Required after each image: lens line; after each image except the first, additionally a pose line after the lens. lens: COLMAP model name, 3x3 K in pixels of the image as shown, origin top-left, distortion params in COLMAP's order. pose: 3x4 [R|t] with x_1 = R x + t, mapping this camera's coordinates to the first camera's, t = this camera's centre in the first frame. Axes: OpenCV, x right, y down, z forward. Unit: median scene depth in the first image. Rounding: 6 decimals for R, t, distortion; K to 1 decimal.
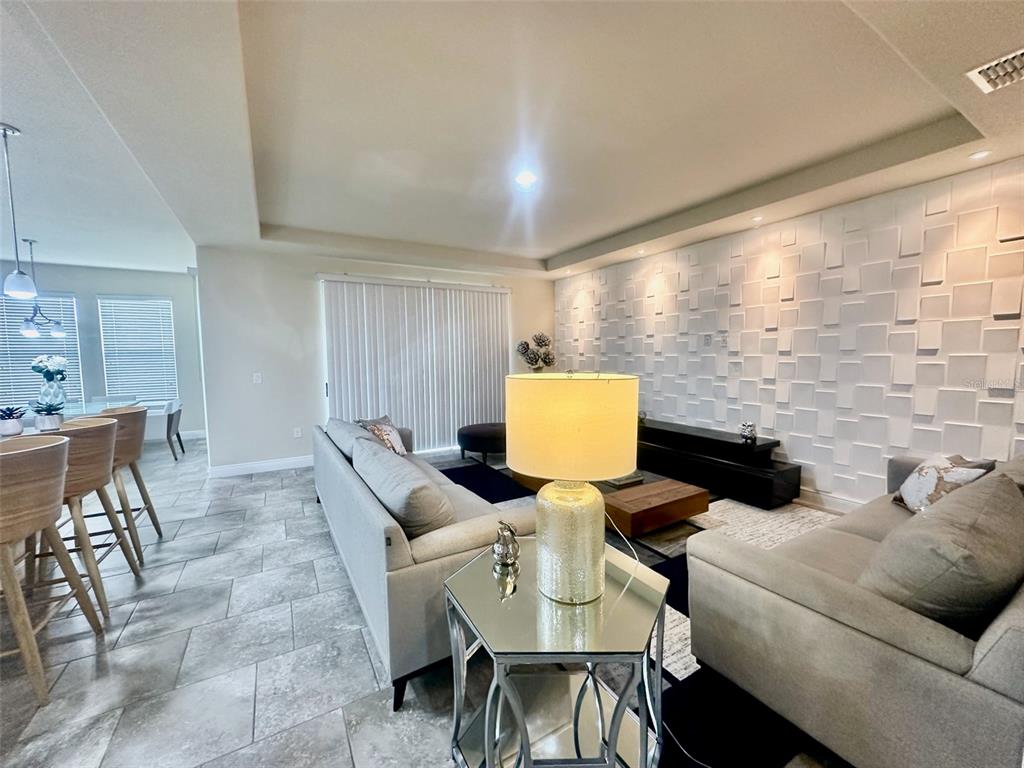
lens RADIAL K [[407.2, 0, 509.8], [0, 407.2, 383.2], [0, 0, 1]] dist [-0.003394, 0.000391]
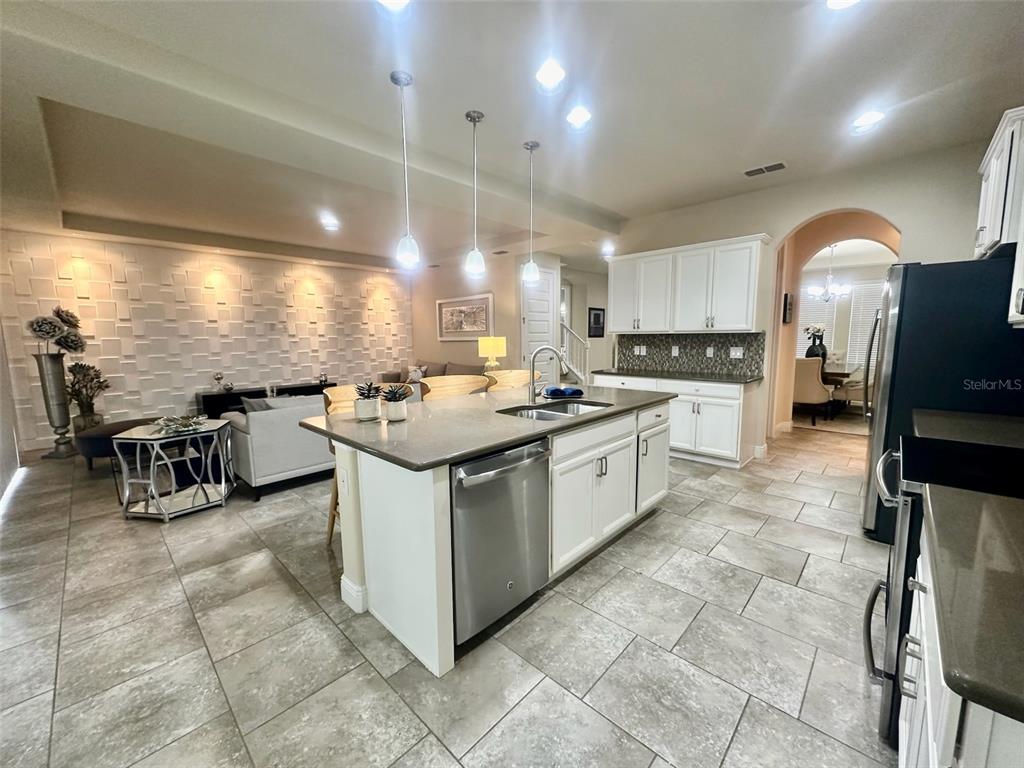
lens RADIAL K [[407.2, 0, 511.6], [0, 407.2, 384.9], [0, 0, 1]] dist [-0.003394, 0.000391]
pose [[-0.277094, -0.104232, 0.955173, -1.405298], [0.079656, 0.988185, 0.130942, -0.024217], [-0.957535, 0.112368, -0.265518, 0.669437]]
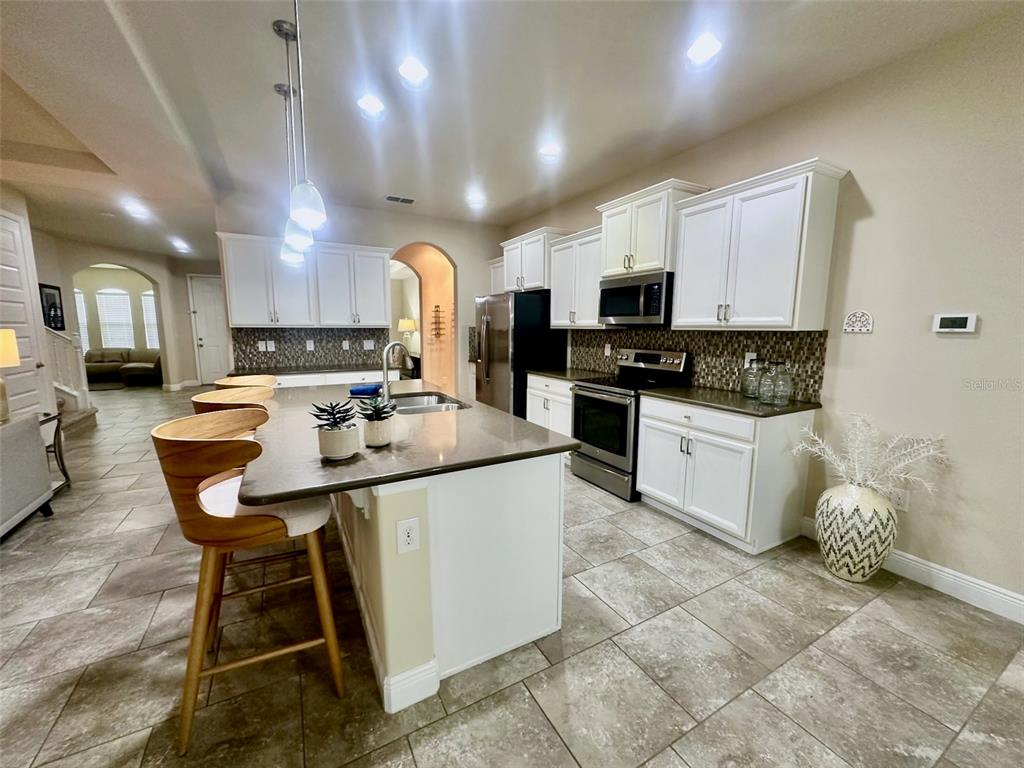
lens RADIAL K [[407.2, 0, 511.3], [0, 407.2, 384.2], [0, 0, 1]] dist [-0.003394, 0.000391]
pose [[-0.999800, 0.000523, 0.019974, -0.976266], [0.004656, 0.978237, 0.207437, -0.061990], [-0.019430, 0.207488, -0.978044, 1.070219]]
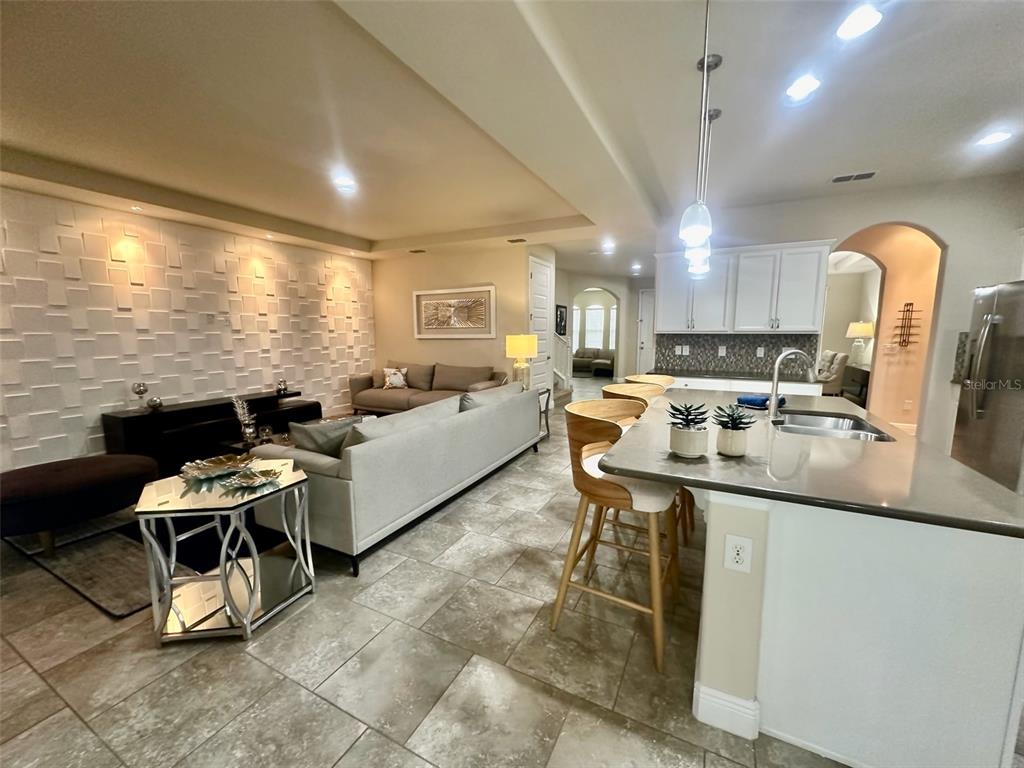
lens RADIAL K [[407.2, 0, 511.2], [0, 407.2, 384.9], [0, 0, 1]] dist [-0.003394, 0.000391]
pose [[-0.540790, -0.101010, 0.835071, -1.046133], [0.063868, 0.984967, 0.160502, -0.063335], [-0.838729, 0.140132, -0.526209, 1.067504]]
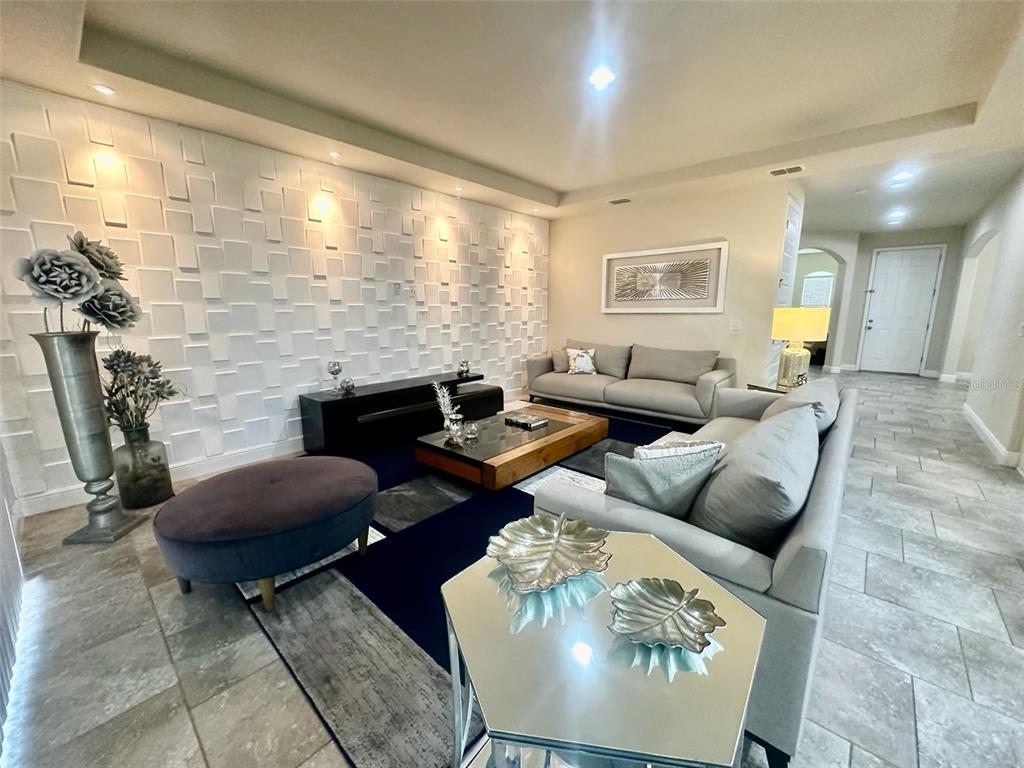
lens RADIAL K [[407.2, 0, 510.3], [0, 407.2, 384.7], [0, 0, 1]] dist [-0.003394, 0.000391]
pose [[-0.303672, -0.167553, 0.937928, -0.626919], [0.069589, 0.977886, 0.197222, -0.063912], [-0.950232, 0.125161, -0.285297, 1.216531]]
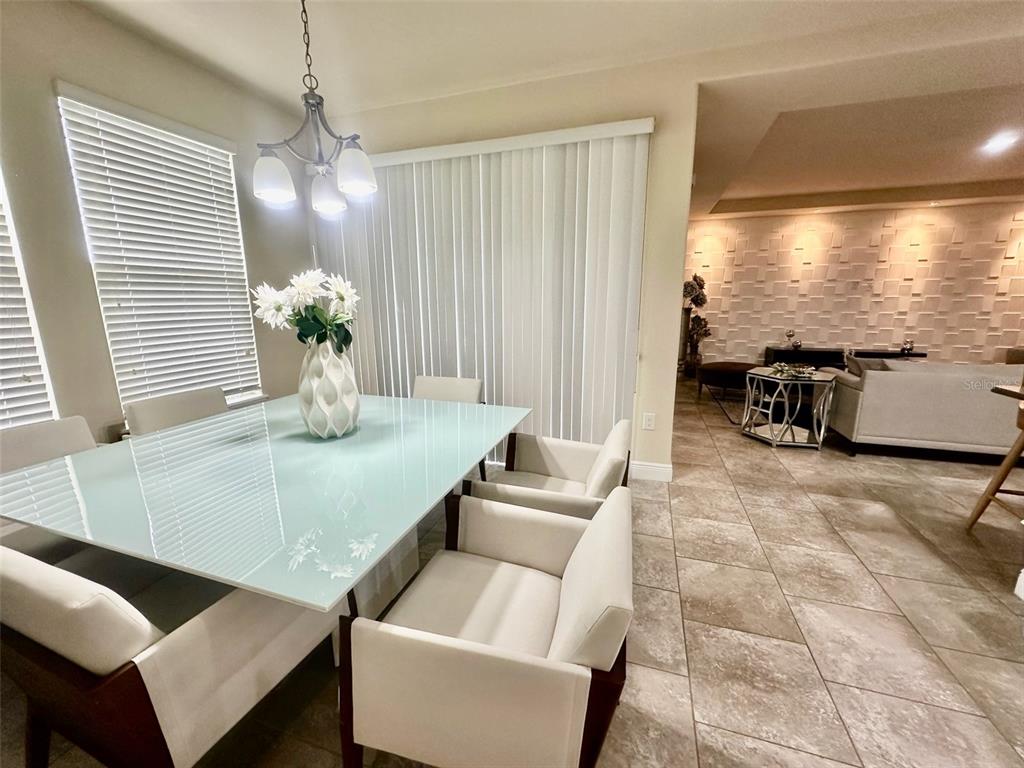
lens RADIAL K [[407.2, 0, 509.6], [0, 407.2, 385.2], [0, 0, 1]] dist [-0.003394, 0.000391]
pose [[0.748863, -0.130435, 0.649762, -1.578928], [0.045162, 0.988205, 0.146325, -0.029019], [-0.661184, -0.080233, 0.745921, 0.829184]]
